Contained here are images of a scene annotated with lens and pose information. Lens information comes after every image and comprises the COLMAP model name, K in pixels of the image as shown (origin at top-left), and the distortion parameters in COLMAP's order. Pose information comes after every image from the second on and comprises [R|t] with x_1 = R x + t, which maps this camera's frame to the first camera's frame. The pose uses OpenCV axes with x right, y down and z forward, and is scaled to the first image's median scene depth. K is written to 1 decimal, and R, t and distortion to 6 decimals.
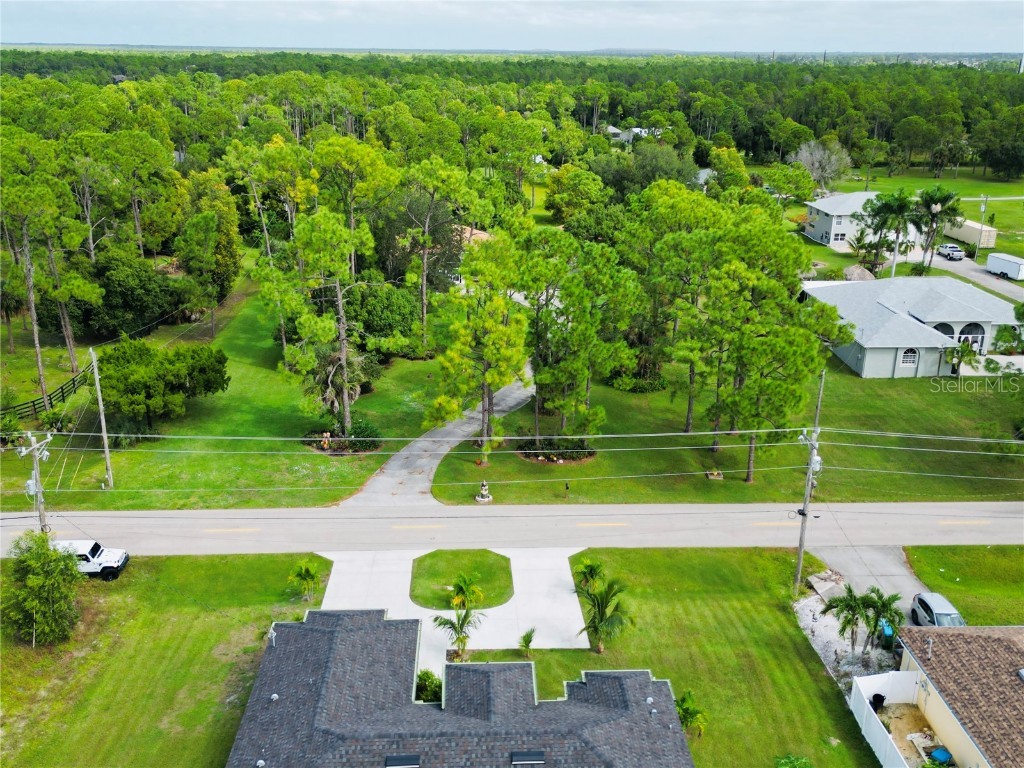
lens RADIAL K [[833.7, 0, 524.2], [0, 833.7, 383.2], [0, 0, 1]] dist [0.076105, -0.057551]
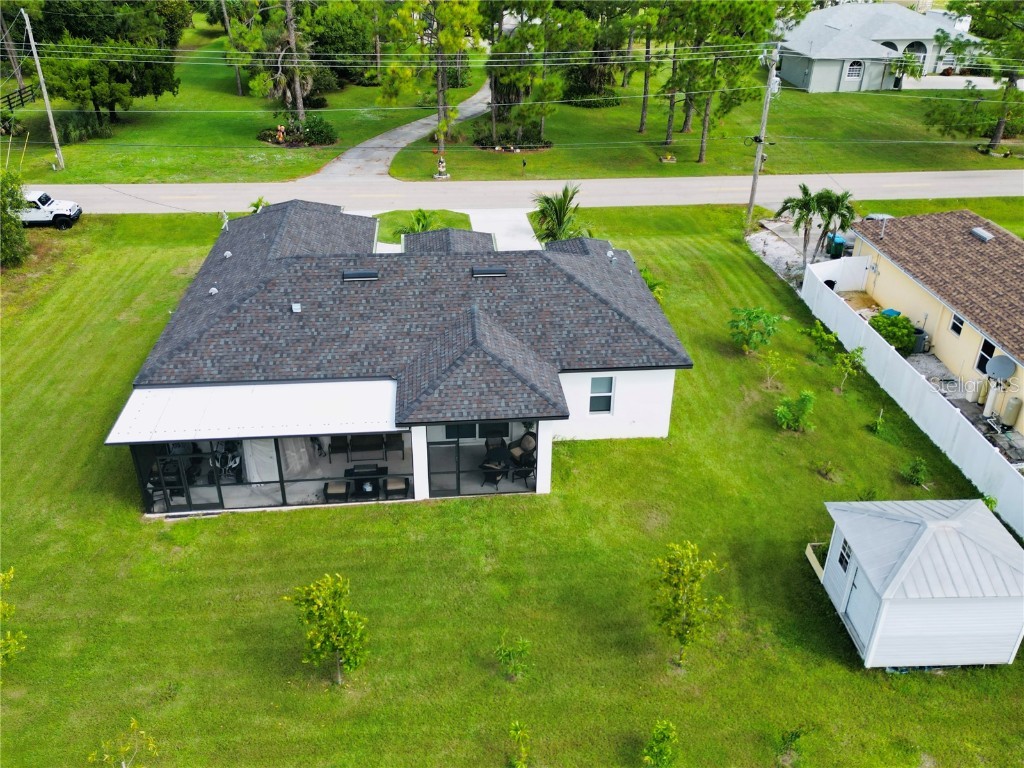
lens RADIAL K [[737.5, 0, 512.0], [0, 737.5, 384.0], [0, 0, 1]] dist [0.069511, -0.042505]
pose [[0.999076, -0.020973, 0.037523, -0.002467], [0.015485, 0.989893, 0.140968, 0.281746], [-0.040101, -0.140257, 0.989303, 0.080954]]
